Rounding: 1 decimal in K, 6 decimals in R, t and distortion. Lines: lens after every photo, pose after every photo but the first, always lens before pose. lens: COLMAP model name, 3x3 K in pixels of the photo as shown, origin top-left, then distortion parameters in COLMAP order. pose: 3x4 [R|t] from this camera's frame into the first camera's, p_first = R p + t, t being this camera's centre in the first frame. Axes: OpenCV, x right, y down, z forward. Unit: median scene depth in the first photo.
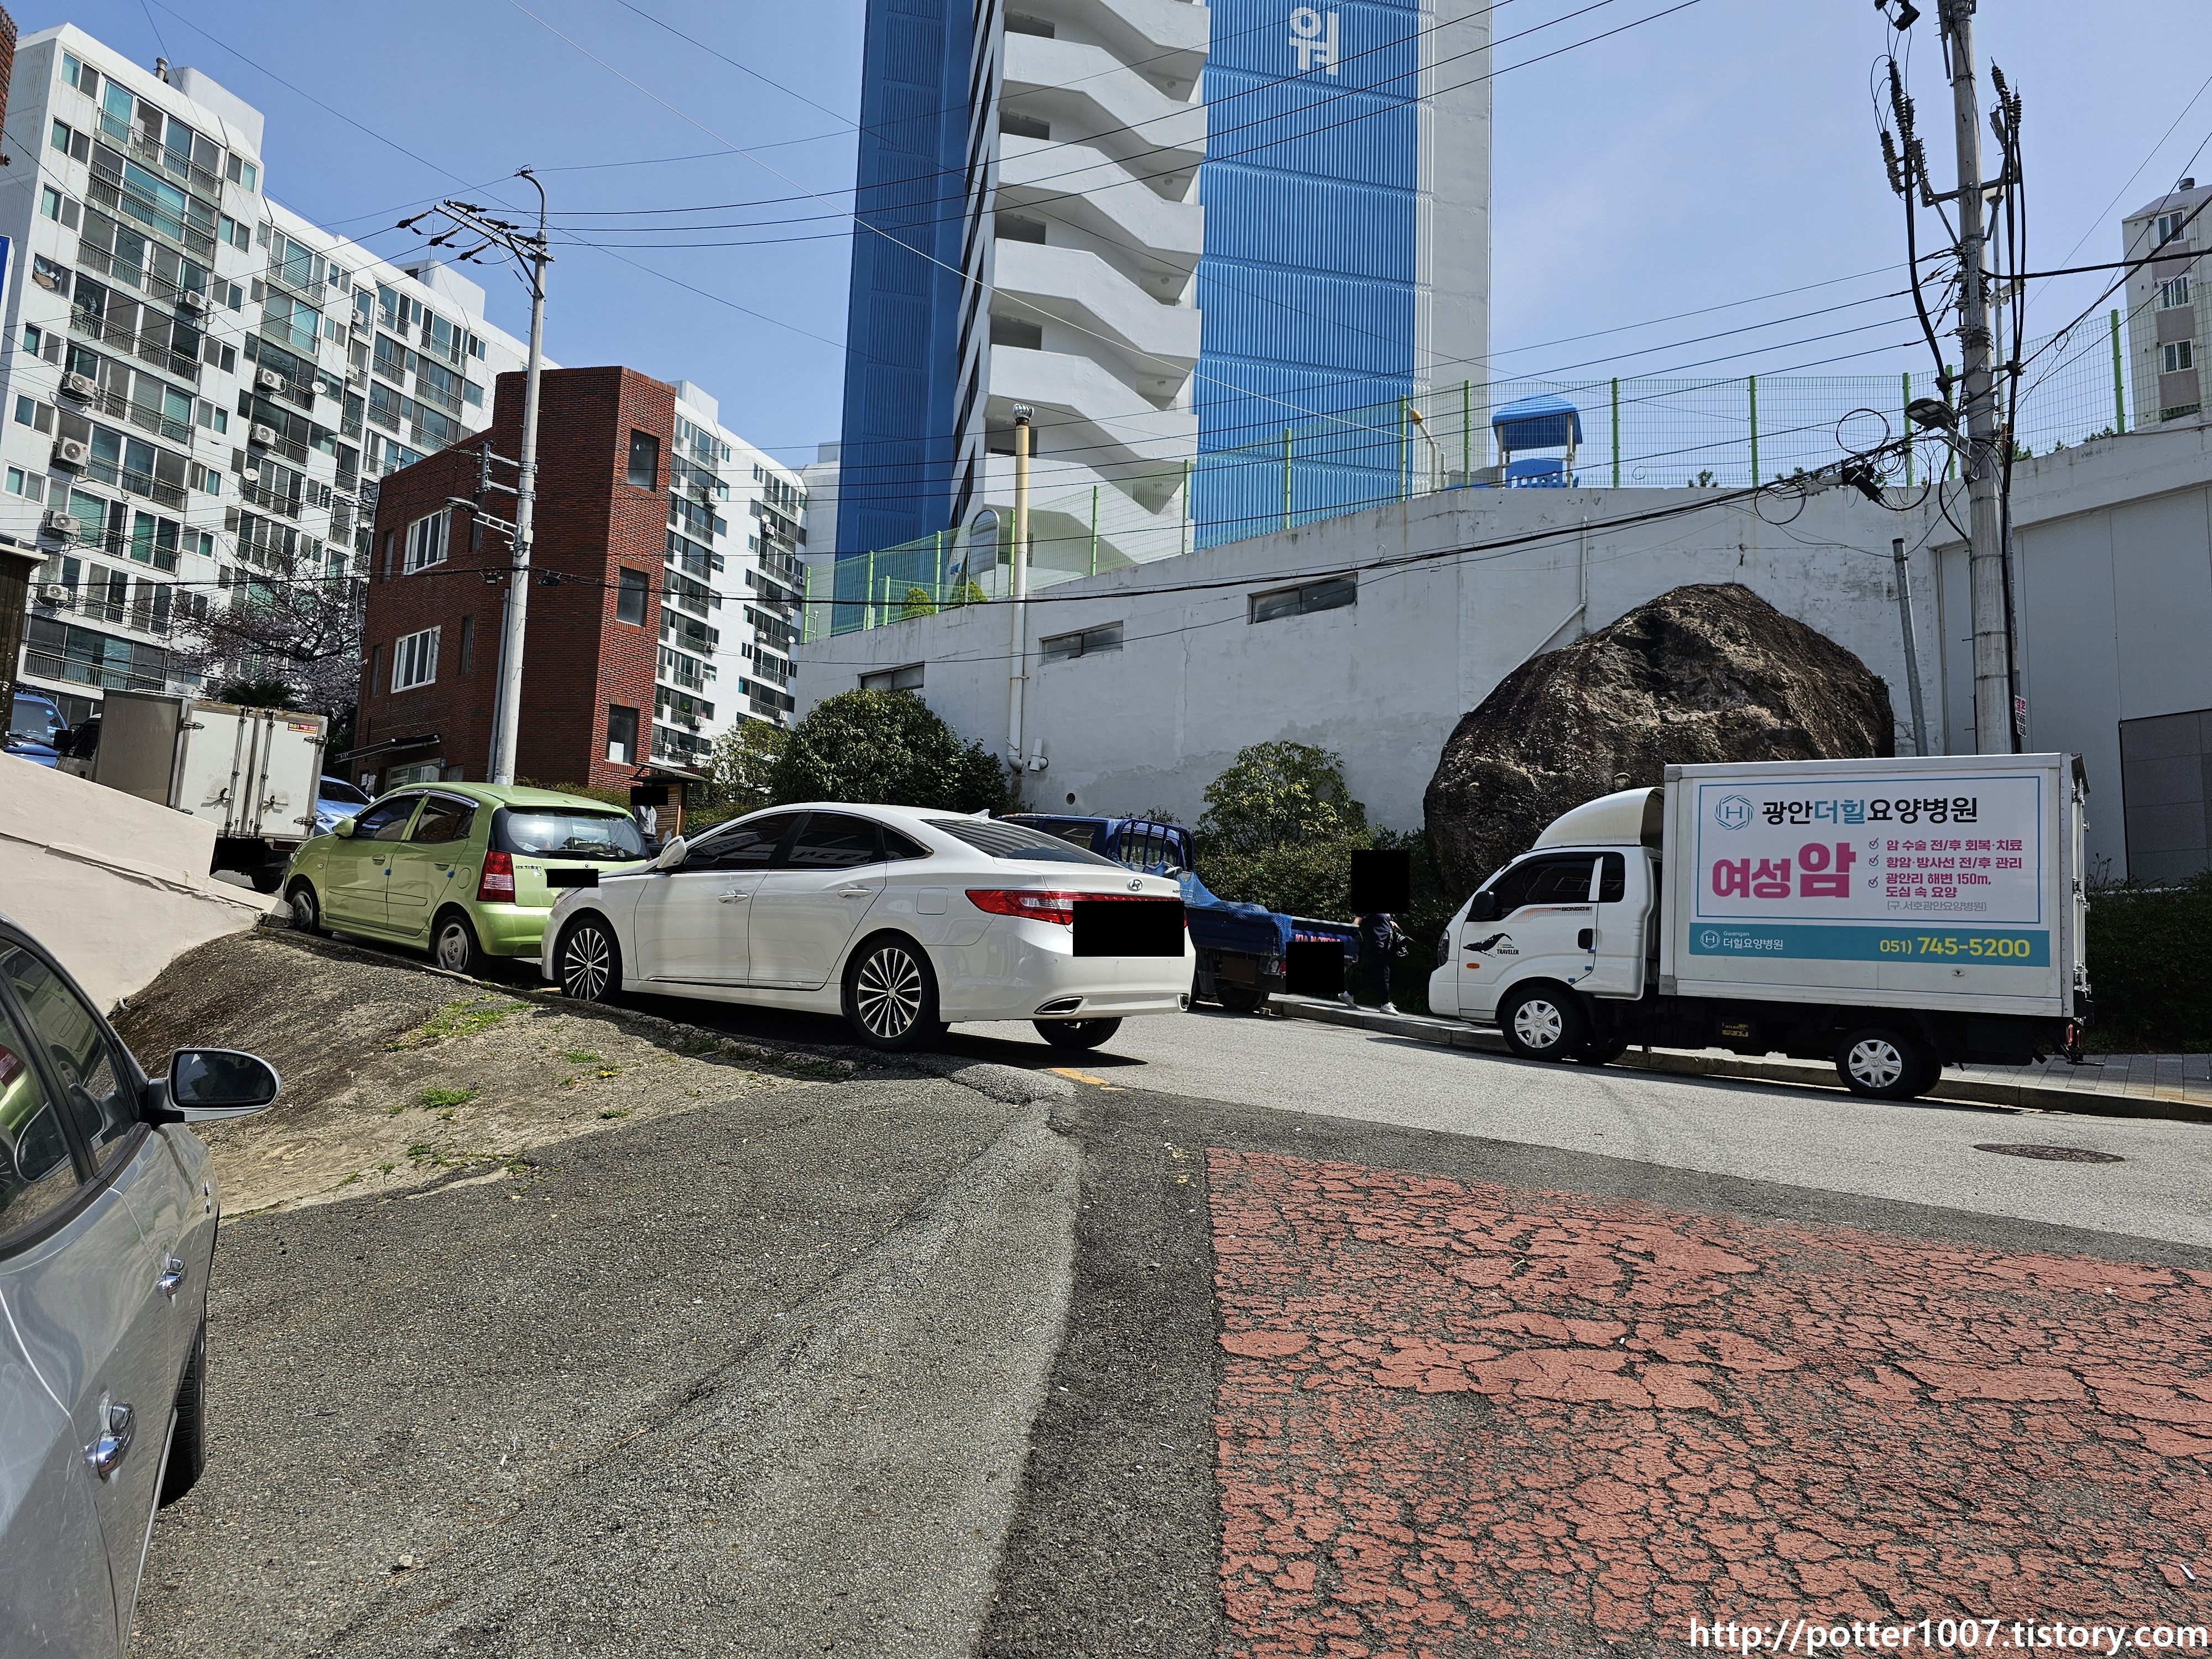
lens RADIAL K [[1480.6, 0, 1106.0], [0, 1480.6, 829.5], [0, 0, 1]] dist [0.050430, -0.002204]
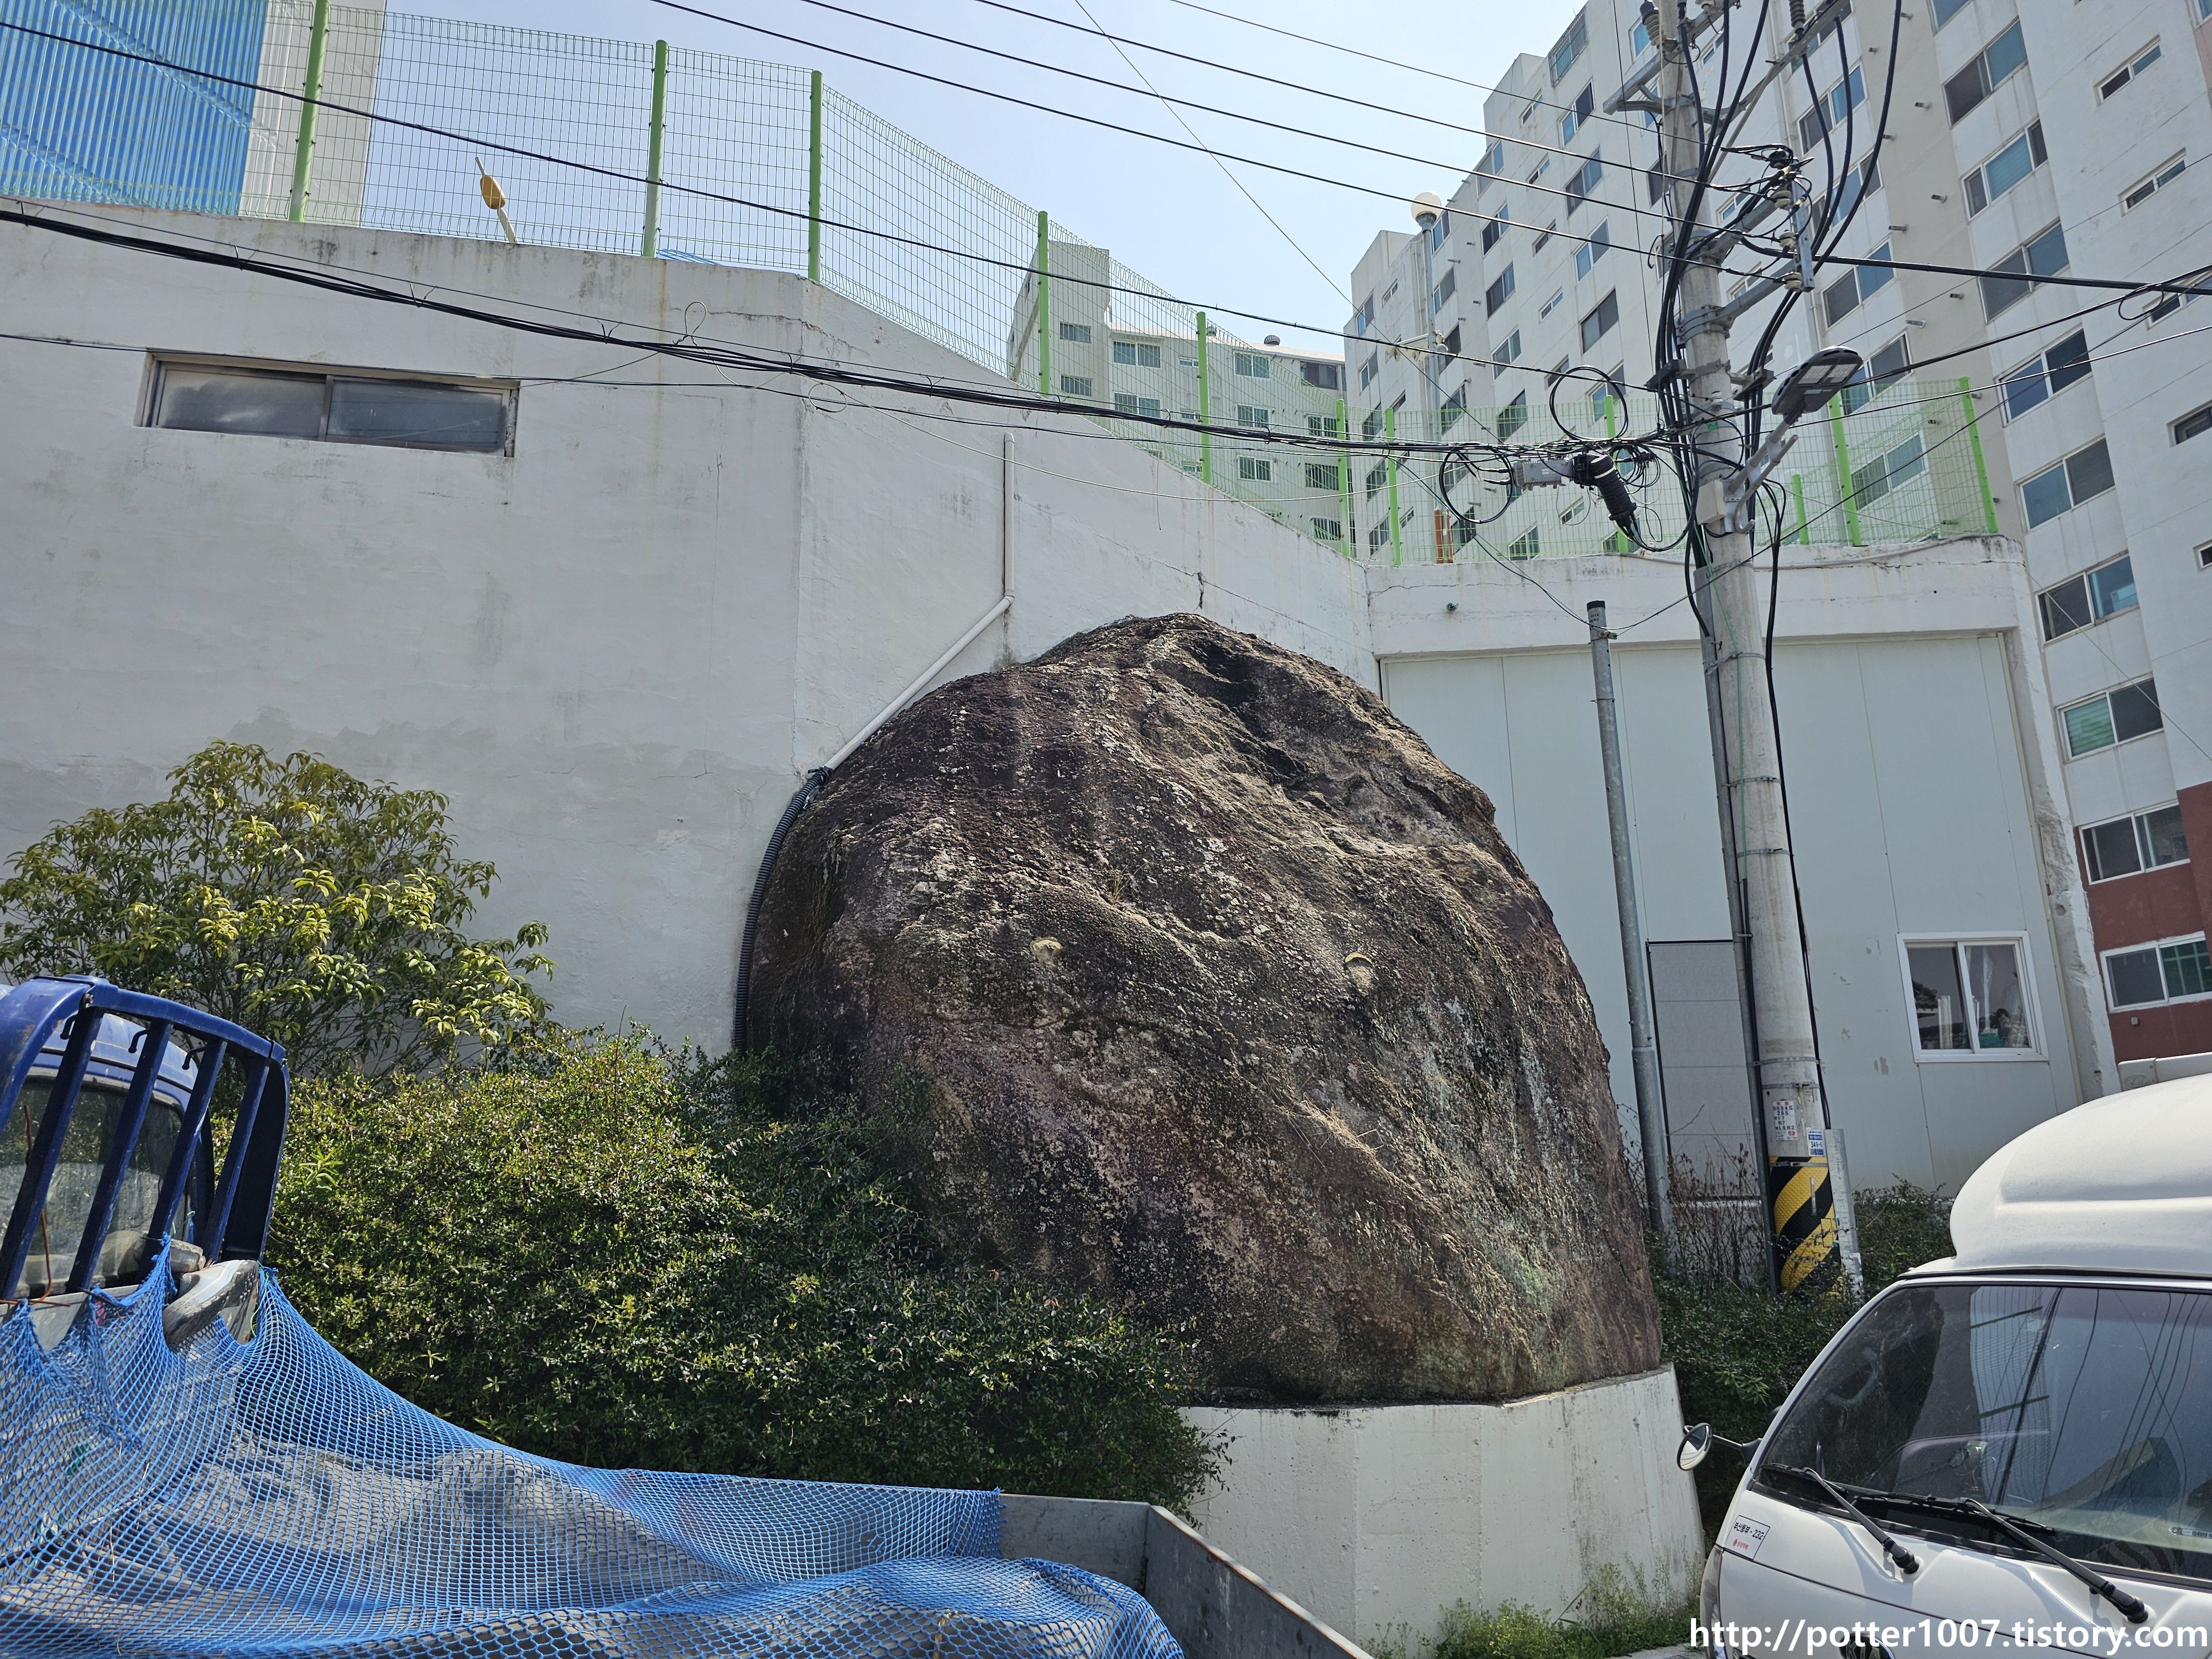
lens RADIAL K [[1480.6, 0, 1106.0], [0, 1480.6, 829.5], [0, 0, 1]] dist [0.050430, -0.002204]
pose [[0.619424, 0.153576, 0.769889, -0.032292], [-0.066676, 0.987427, -0.143326, -0.006746], [-0.782220, 0.037446, 0.621876, 0.756522]]
